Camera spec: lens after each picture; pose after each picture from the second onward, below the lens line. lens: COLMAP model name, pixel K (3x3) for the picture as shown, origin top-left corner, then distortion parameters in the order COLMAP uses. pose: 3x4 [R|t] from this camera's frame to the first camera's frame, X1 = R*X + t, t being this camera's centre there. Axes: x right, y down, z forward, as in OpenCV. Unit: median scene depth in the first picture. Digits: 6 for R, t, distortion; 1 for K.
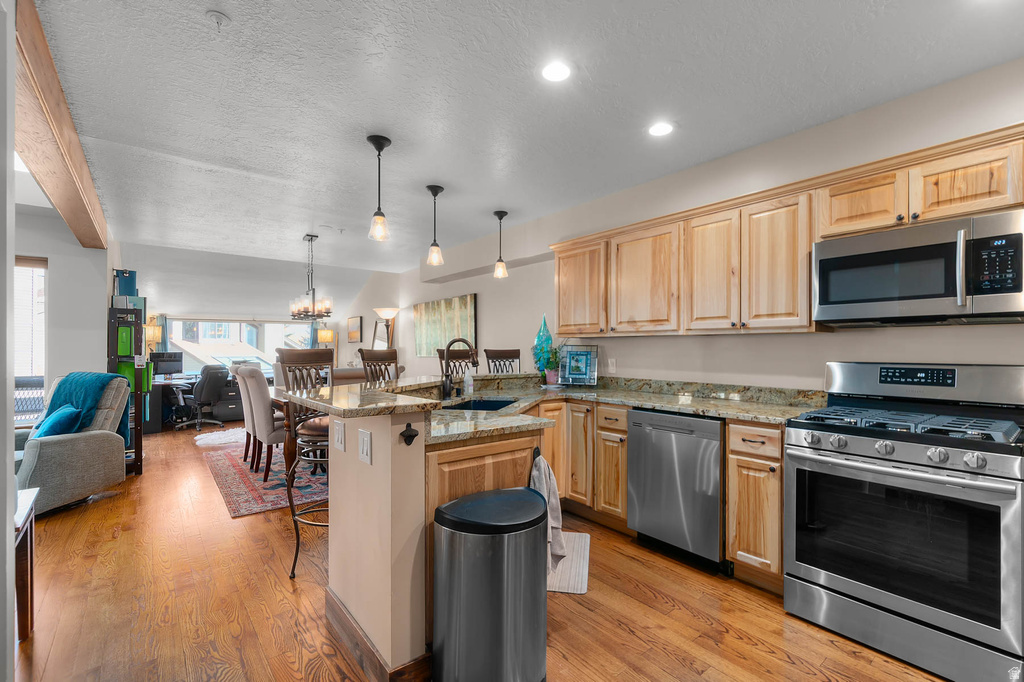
lens RADIAL K [[454.4, 0, 508.3], [0, 454.4, 345.9], [0, 0, 1]] dist [0.003240, 0.000315]
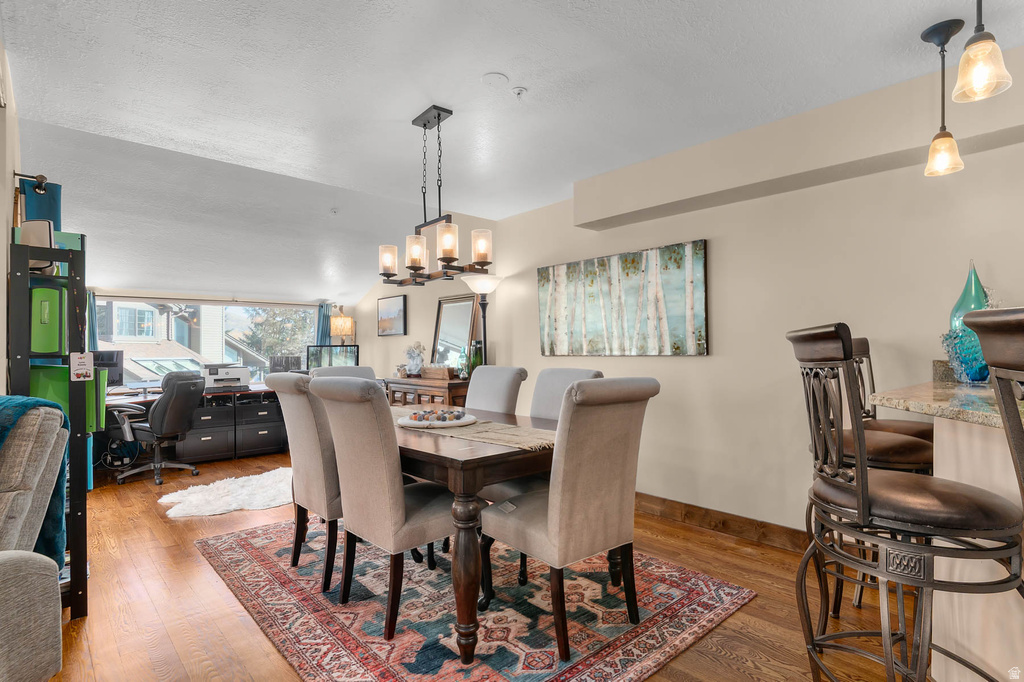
lens RADIAL K [[527.2, 0, 516.7], [0, 527.2, 345.9], [0, 0, 1]] dist [-0.001664, -0.000900]
pose [[0.997465, -0.003280, 0.071080, -0.344757], [0.003207, 0.999994, 0.001148, 0.011918], [-0.071084, -0.000917, 0.997470, 0.372820]]
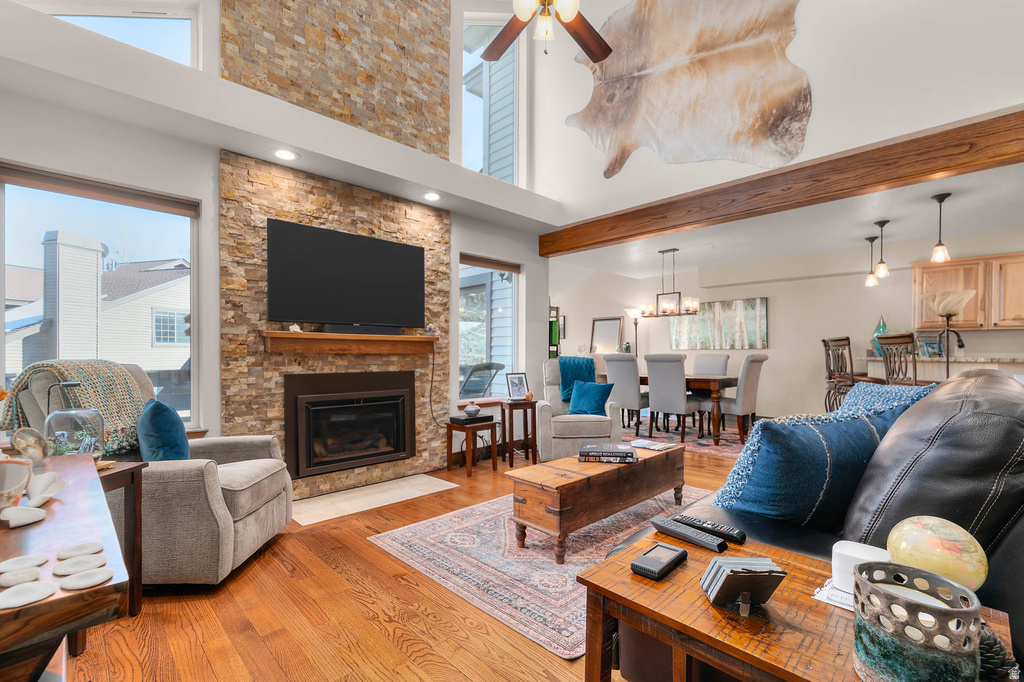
lens RADIAL K [[454.4, 0, 526.5], [0, 454.4, 354.3], [0, 0, 1]] dist [0.003240, 0.000315]
pose [[0.994223, -0.000234, 0.107338, -0.846953], [-0.001175, 0.999914, 0.013062, 0.024683], [-0.107332, -0.013112, 0.994137, -0.159932]]
